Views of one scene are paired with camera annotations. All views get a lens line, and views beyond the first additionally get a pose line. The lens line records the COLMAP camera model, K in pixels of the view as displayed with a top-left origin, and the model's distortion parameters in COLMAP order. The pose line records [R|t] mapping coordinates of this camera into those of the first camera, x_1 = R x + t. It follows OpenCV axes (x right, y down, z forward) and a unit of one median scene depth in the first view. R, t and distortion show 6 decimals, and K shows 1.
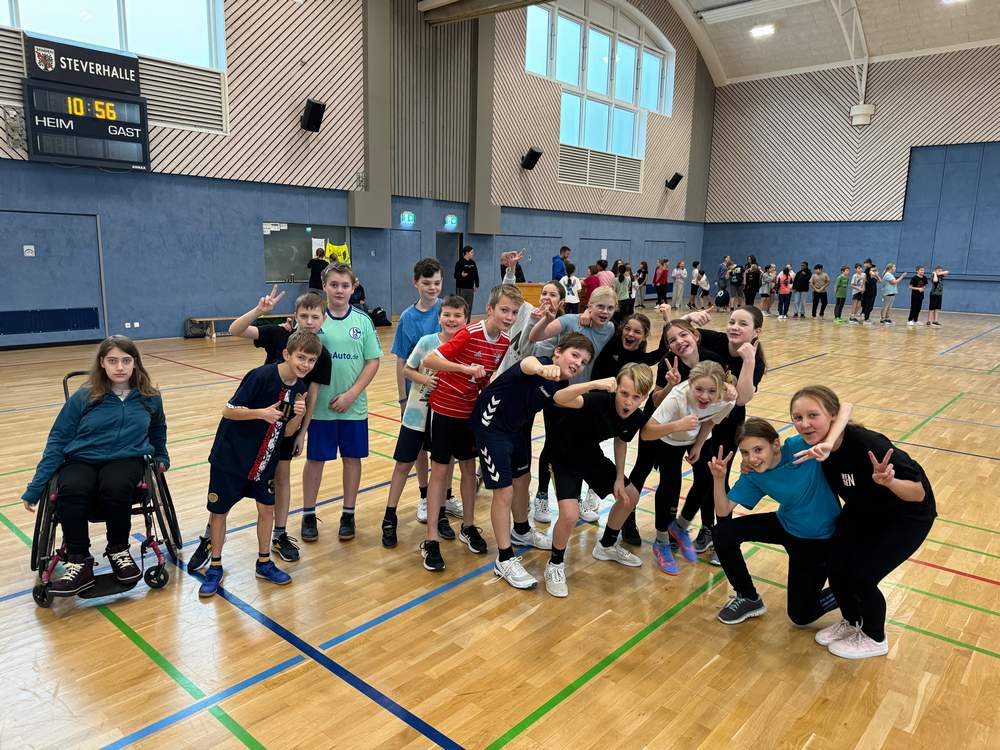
lens RADIAL K [[706.3, 0, 515.4], [0, 706.3, 395.4], [0, 0, 1]] dist [0.034220, -0.048669]
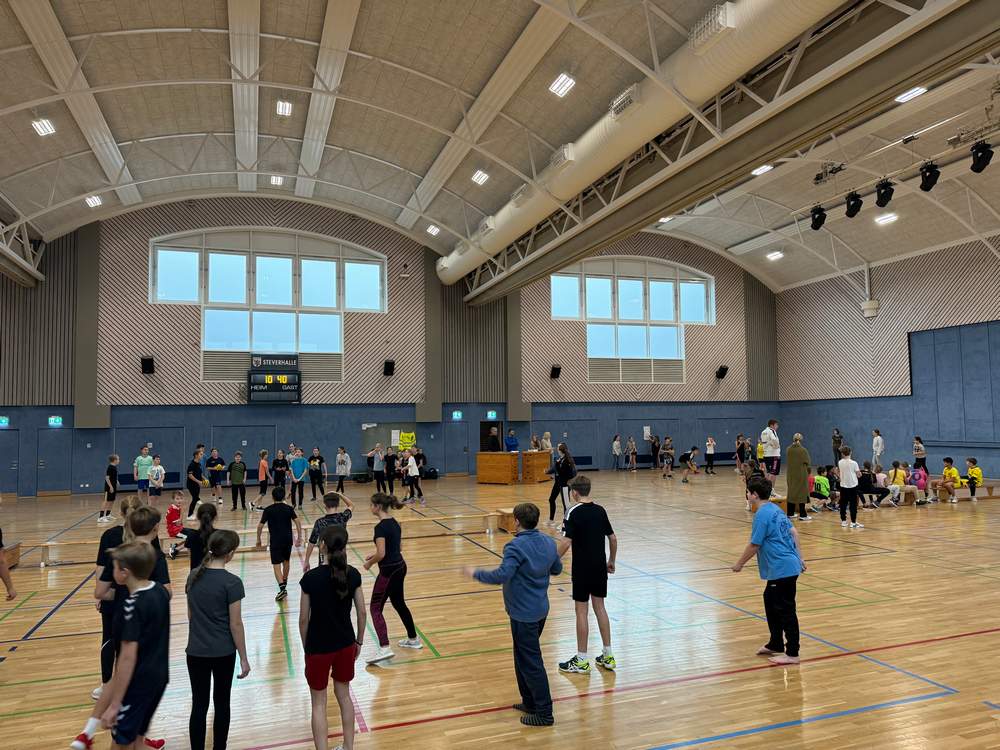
lens RADIAL K [[706.3, 0, 524.5], [0, 706.3, 387.0], [0, 0, 1]] dist [0.034220, -0.048669]
pose [[0.874561, -0.053855, -0.481915, 0.945548], [-0.065538, 0.971568, -0.227510, 0.062202], [0.480466, 0.230555, 0.846166, -0.414115]]
